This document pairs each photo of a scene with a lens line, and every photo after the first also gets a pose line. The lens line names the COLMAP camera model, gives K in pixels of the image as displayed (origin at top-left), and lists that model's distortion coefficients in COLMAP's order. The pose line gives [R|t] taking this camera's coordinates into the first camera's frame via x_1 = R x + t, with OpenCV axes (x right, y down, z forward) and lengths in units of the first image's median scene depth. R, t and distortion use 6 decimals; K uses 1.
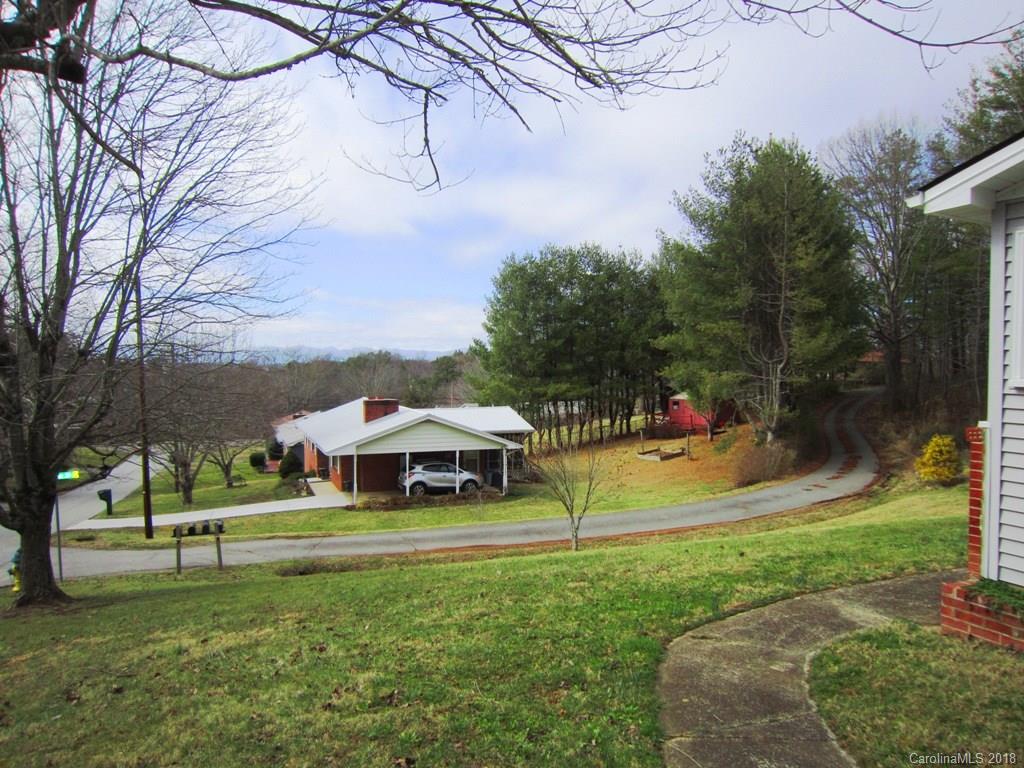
lens RADIAL K [[739.7, 0, 512.5], [0, 739.7, 382.1], [0, 0, 1]] dist [-0.038219, 0.003774]
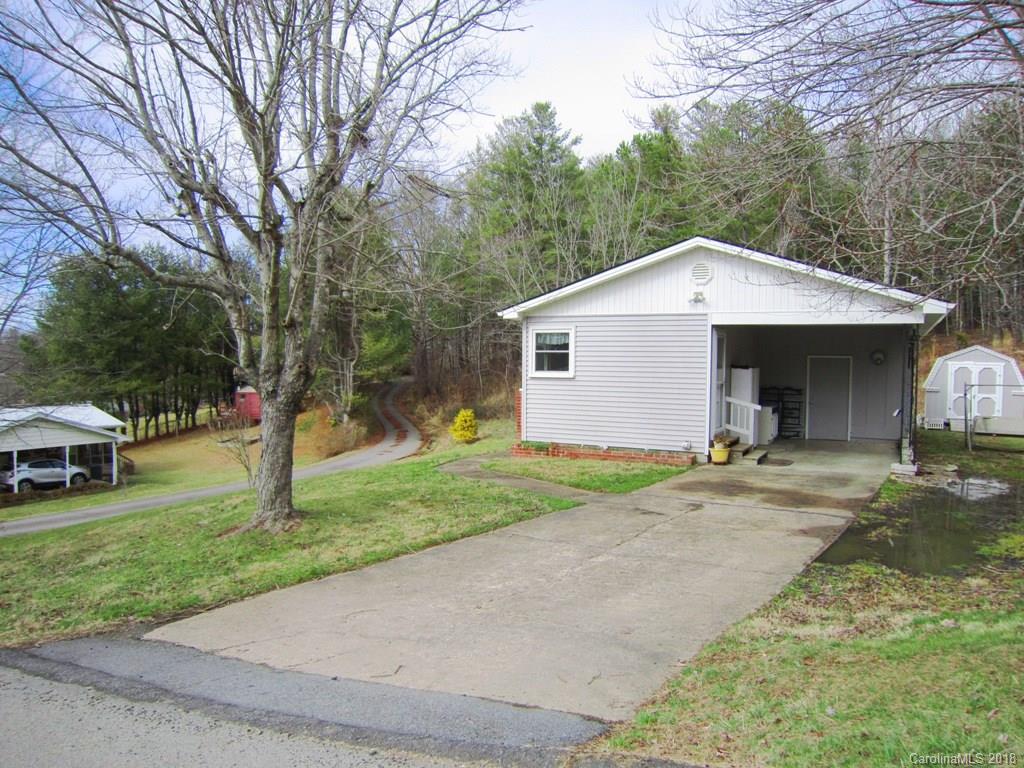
lens RADIAL K [[739.7, 0, 507.1], [0, 739.7, 376.7], [0, 0, 1]] dist [-0.038219, 0.003774]
pose [[0.812263, -0.018914, 0.582984, -0.168200], [0.017988, 0.999811, 0.007374, -0.002403], [-0.583014, 0.004497, 0.812450, -0.206521]]
